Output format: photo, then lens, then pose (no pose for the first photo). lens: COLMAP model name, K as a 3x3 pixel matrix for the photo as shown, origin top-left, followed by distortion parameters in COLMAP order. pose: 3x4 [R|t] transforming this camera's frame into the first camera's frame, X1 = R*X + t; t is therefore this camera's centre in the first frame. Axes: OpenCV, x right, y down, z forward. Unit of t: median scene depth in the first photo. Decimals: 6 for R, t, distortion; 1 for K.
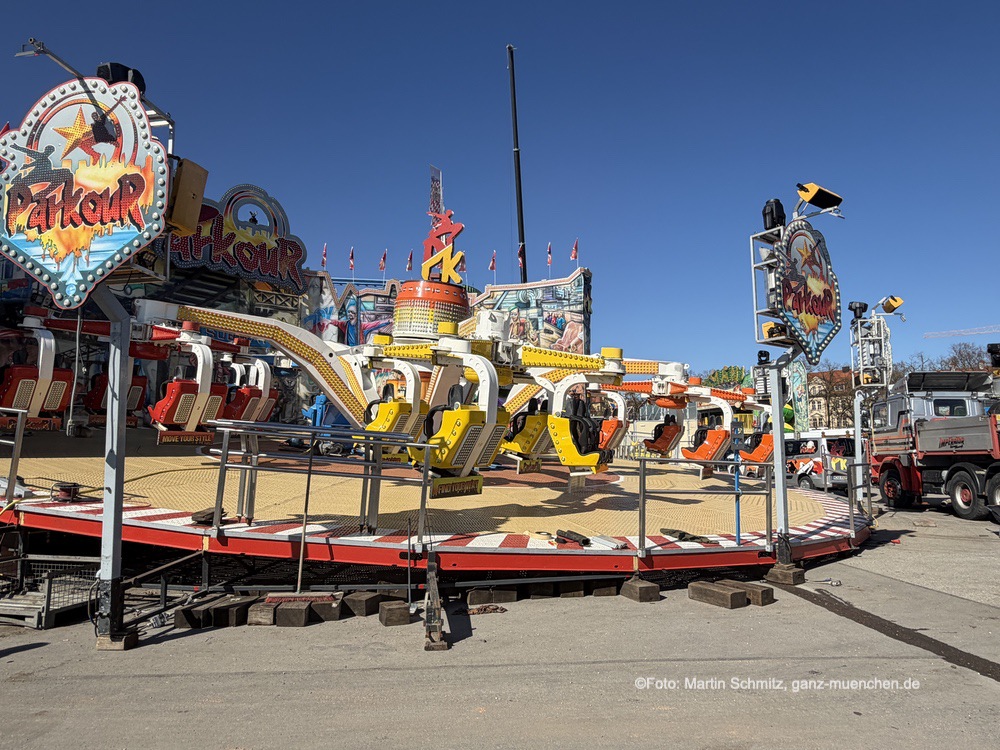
lens RADIAL K [[607.0, 0, 497.5], [0, 607.0, 374.0], [0, 0, 1]] dist [-0.002632, -0.001209]
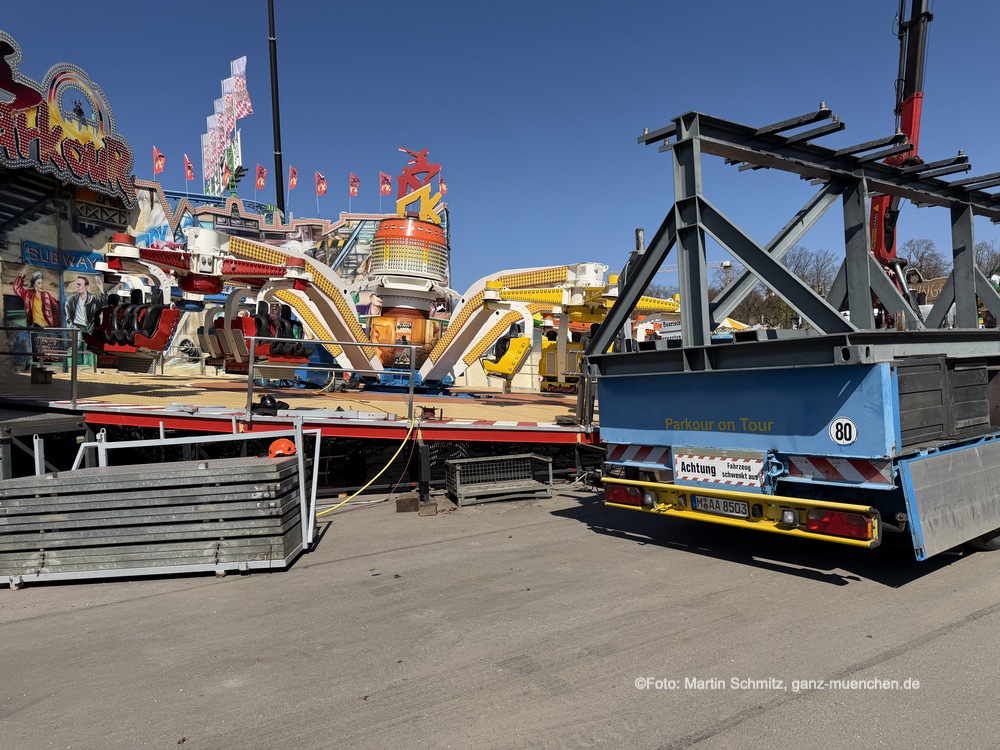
lens RADIAL K [[688.1, 0, 502.4], [0, 688.1, 375.5], [0, 0, 1]] dist [-0.008611, -0.004772]
pose [[0.886281, -0.033771, 0.461915, -0.327603], [-0.013703, 0.994989, 0.099038, -0.005539], [-0.462945, -0.094105, 0.881377, -0.075937]]
